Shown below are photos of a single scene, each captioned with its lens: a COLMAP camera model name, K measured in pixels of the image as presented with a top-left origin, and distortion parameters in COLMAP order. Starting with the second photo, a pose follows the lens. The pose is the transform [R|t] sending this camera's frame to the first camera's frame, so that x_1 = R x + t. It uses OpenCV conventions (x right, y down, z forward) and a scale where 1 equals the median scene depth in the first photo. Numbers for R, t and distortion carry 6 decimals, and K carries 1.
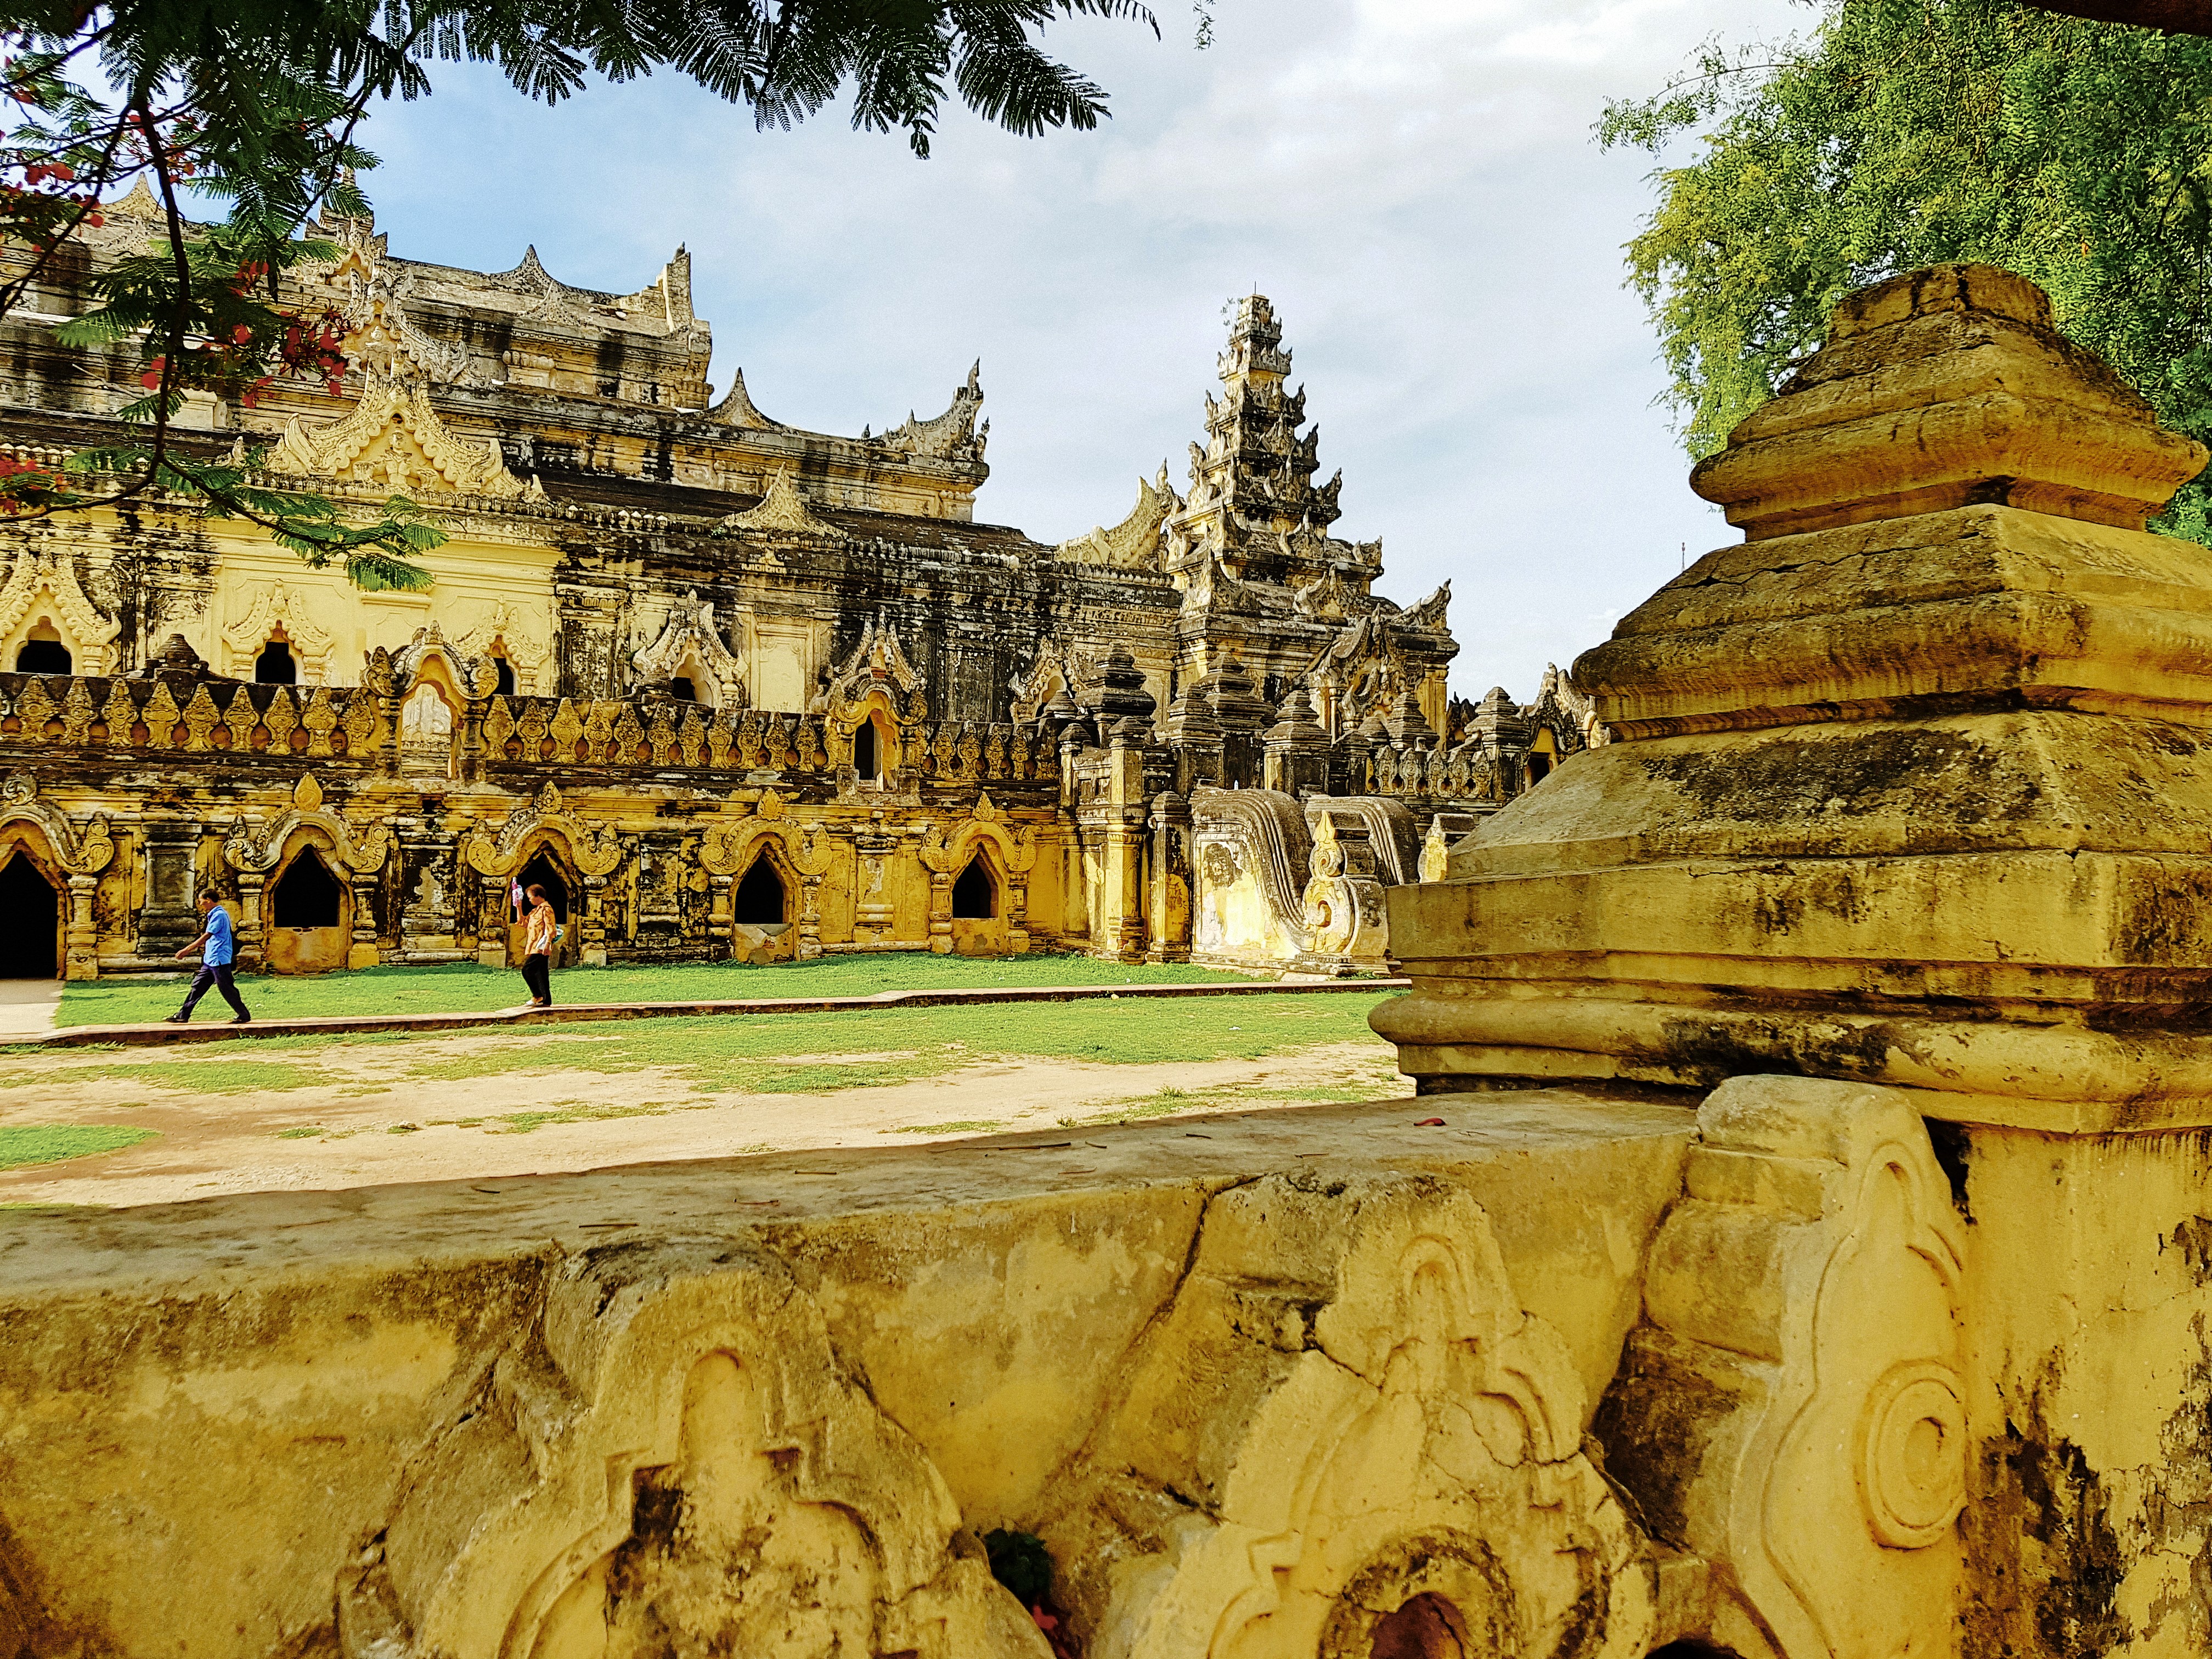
lens RADIAL K [[1653.2, 0, 1073.5], [0, 1653.2, 809.1], [0, 0, 1]] dist [0.135149, -0.265489]
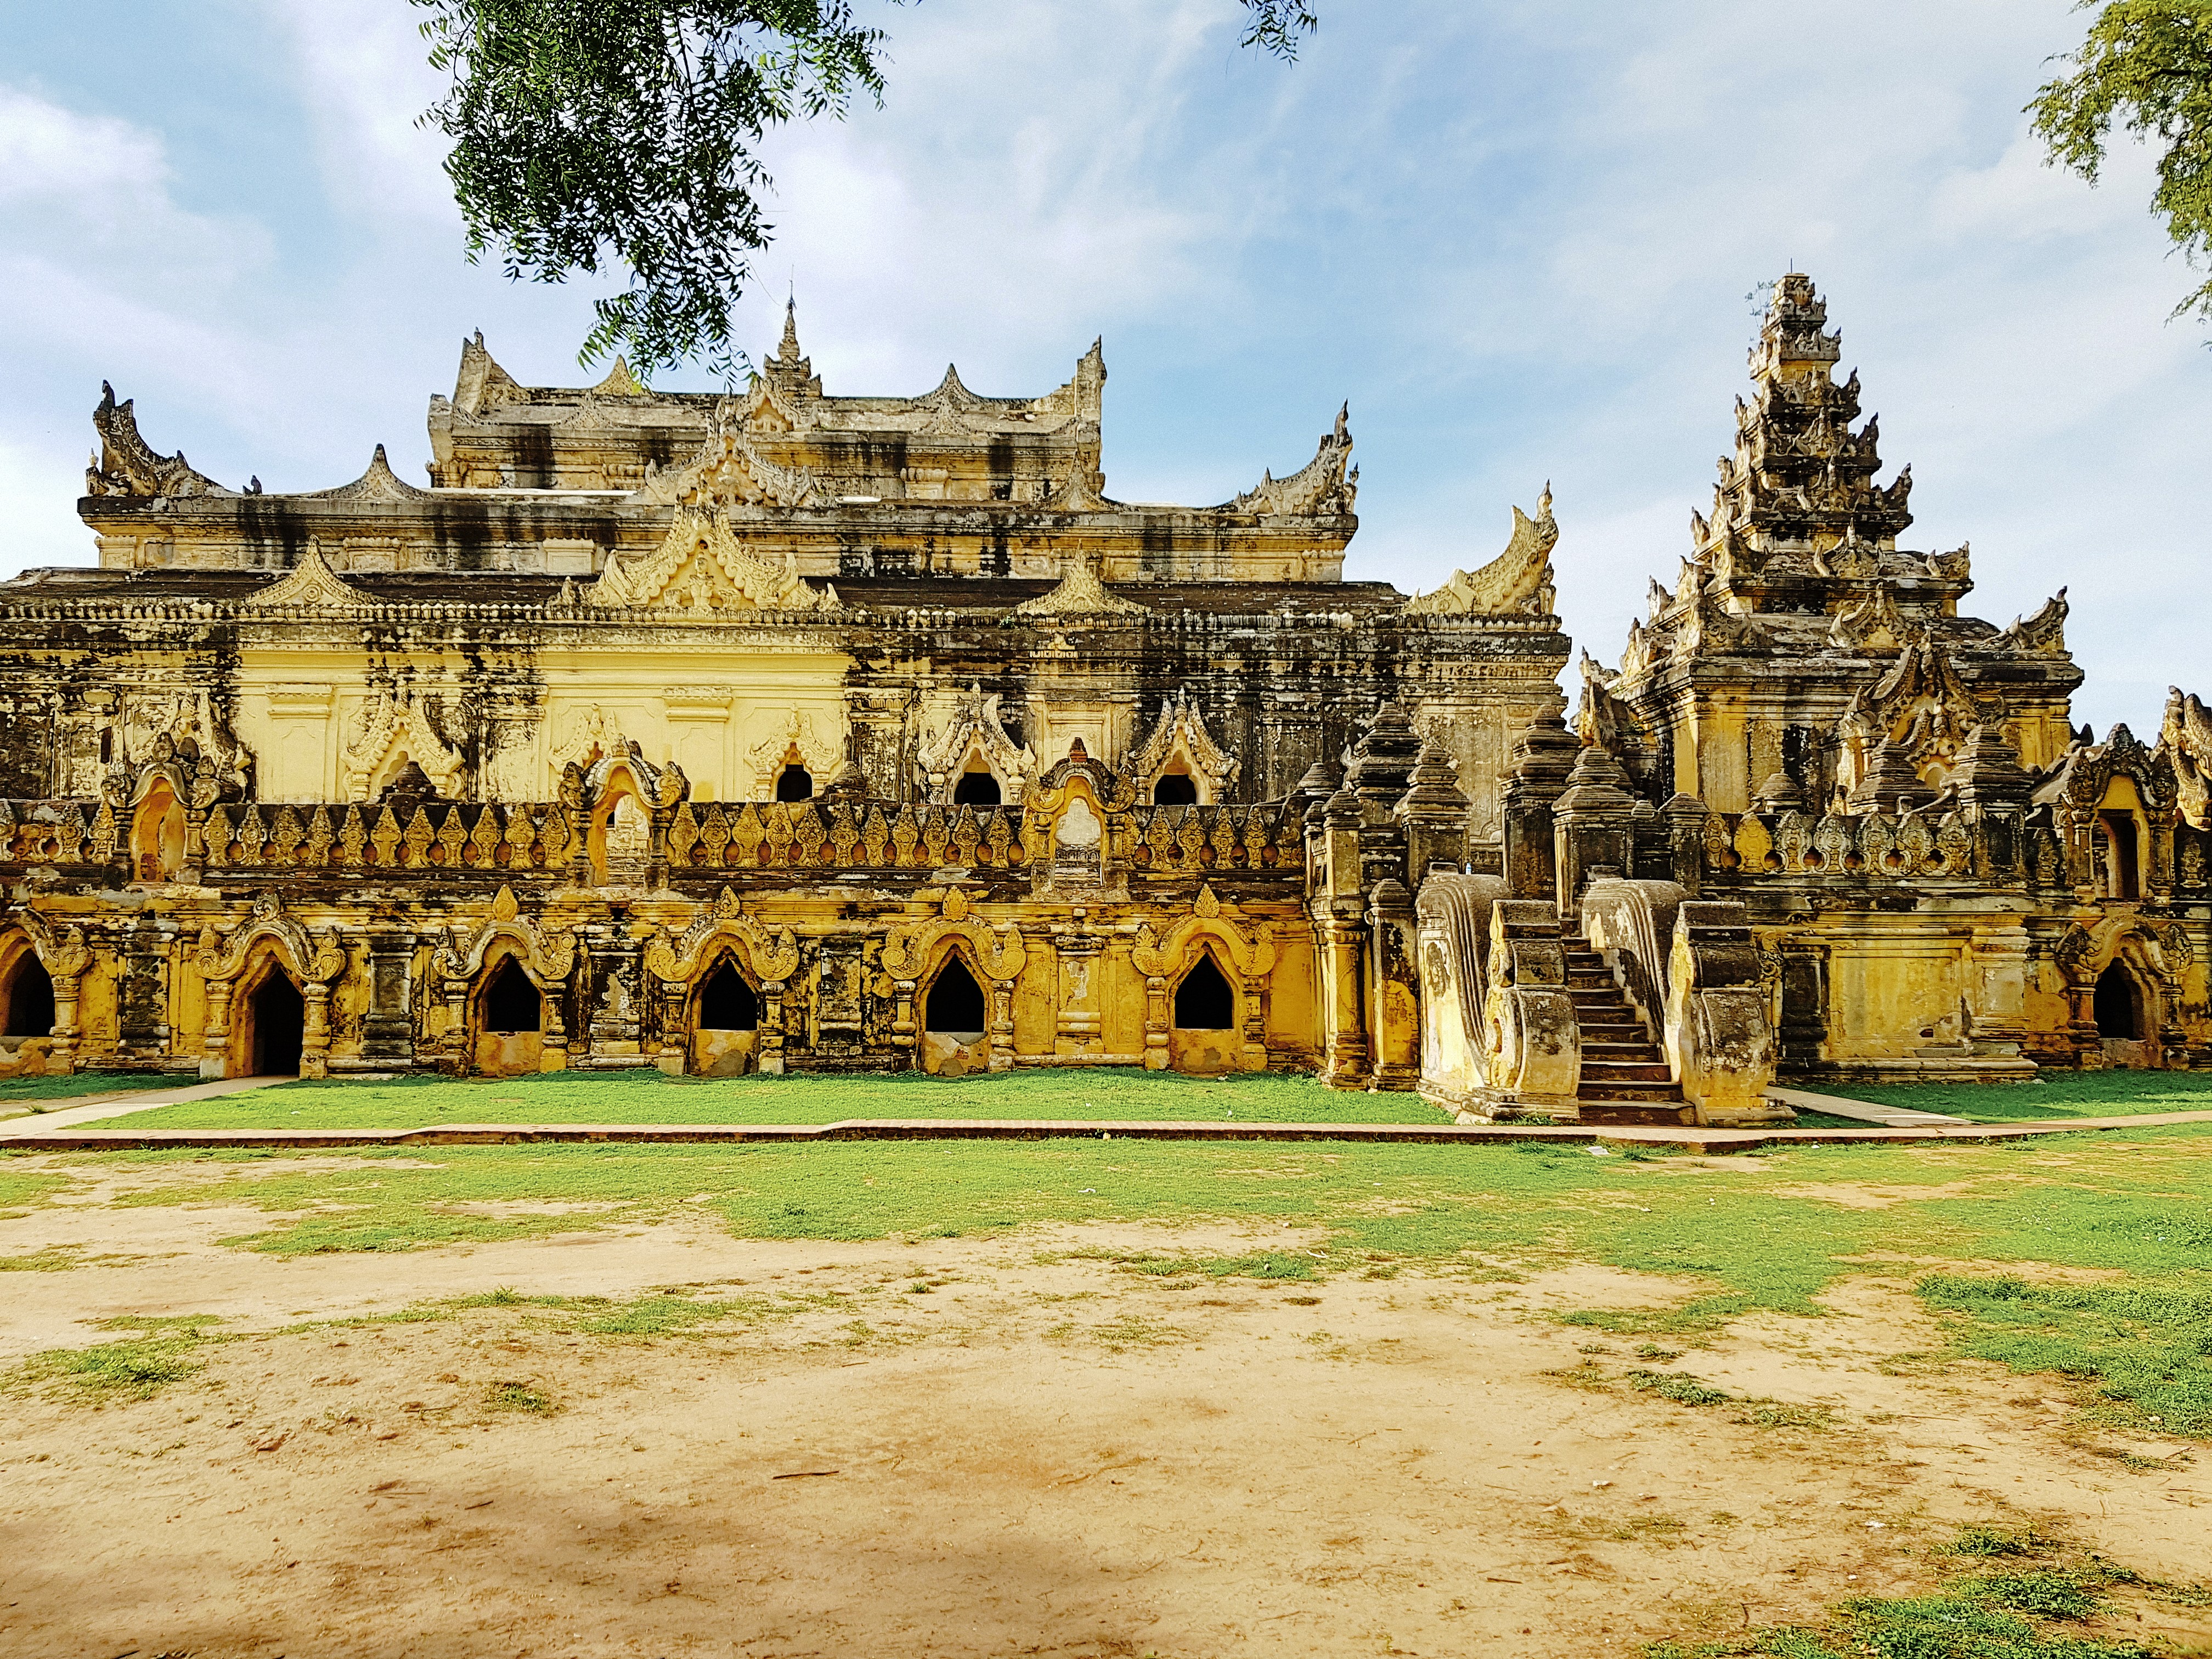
lens RADIAL K [[1653.2, 0, 1073.5], [0, 1653.2, 809.1], [0, 0, 1]] dist [0.135149, -0.265489]
pose [[0.890677, -0.044285, -0.452475, 0.280362], [0.020536, 0.998148, -0.057268, -0.001311], [0.454173, 0.041715, 0.889936, 0.182795]]
